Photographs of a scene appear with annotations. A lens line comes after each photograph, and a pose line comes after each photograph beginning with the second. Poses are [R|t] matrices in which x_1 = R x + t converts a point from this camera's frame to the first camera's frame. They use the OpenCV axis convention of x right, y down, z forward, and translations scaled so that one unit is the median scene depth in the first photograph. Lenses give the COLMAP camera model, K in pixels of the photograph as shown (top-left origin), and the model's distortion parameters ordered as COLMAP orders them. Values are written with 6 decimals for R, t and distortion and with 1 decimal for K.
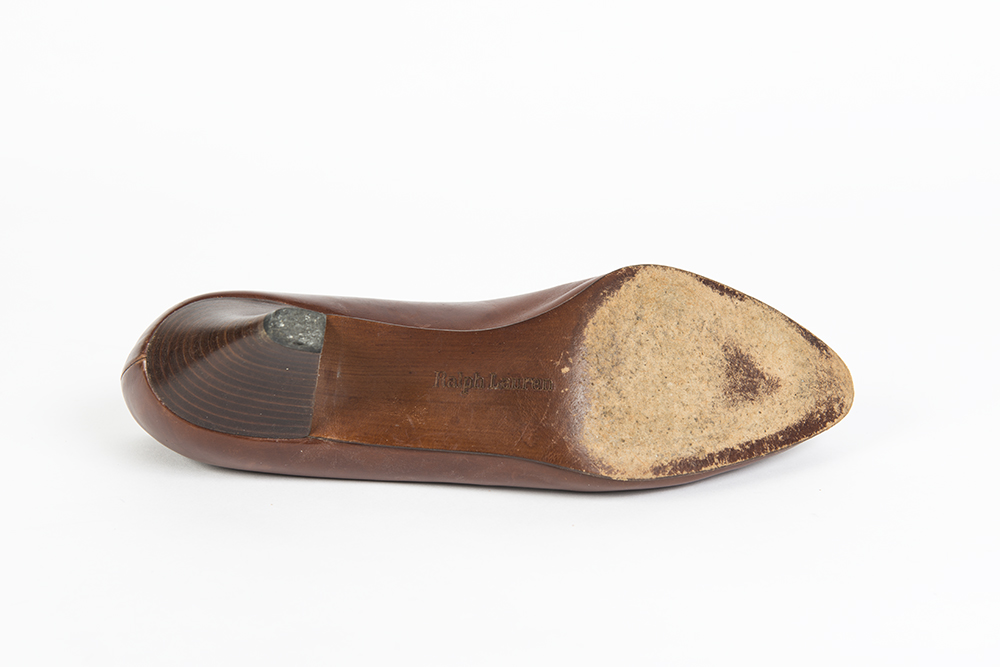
lens RADIAL K [[1779.6, 0, 500.2], [0, 1779.6, 332.8], [0, 0, 1]] dist [-0.014623, 0.000000]
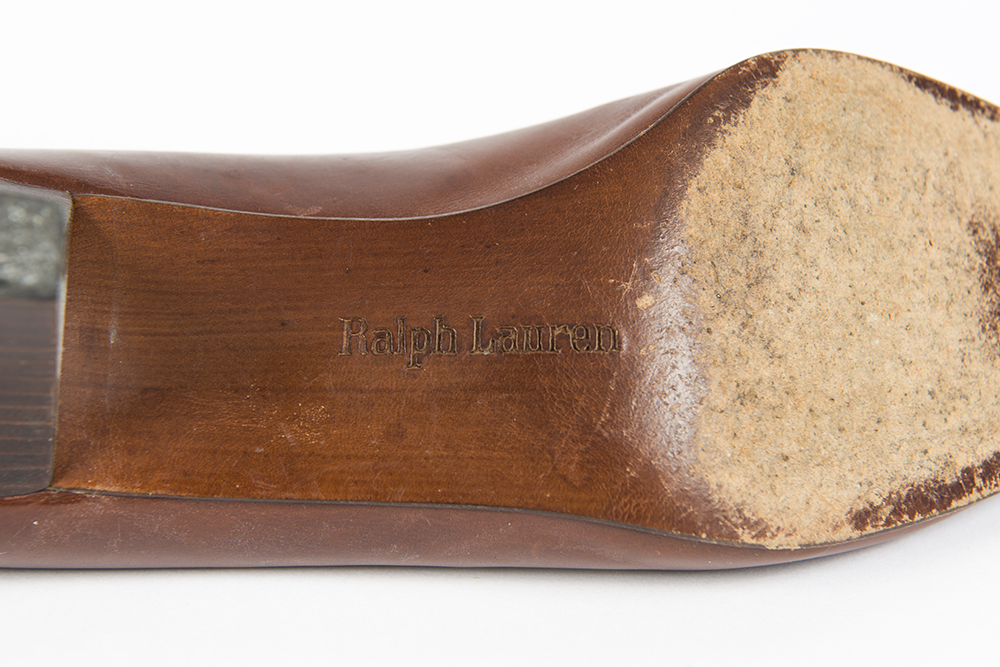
lens RADIAL K [[1913.4, 0, 500.4], [0, 1913.4, 335.2], [0, 0, 1]] dist [0.075762, 0.000000]
pose [[0.995382, -0.052254, 0.080521, -0.035801], [0.044734, 0.994705, 0.092522, -0.015323], [-0.084929, -0.088492, 0.992450, 0.538061]]
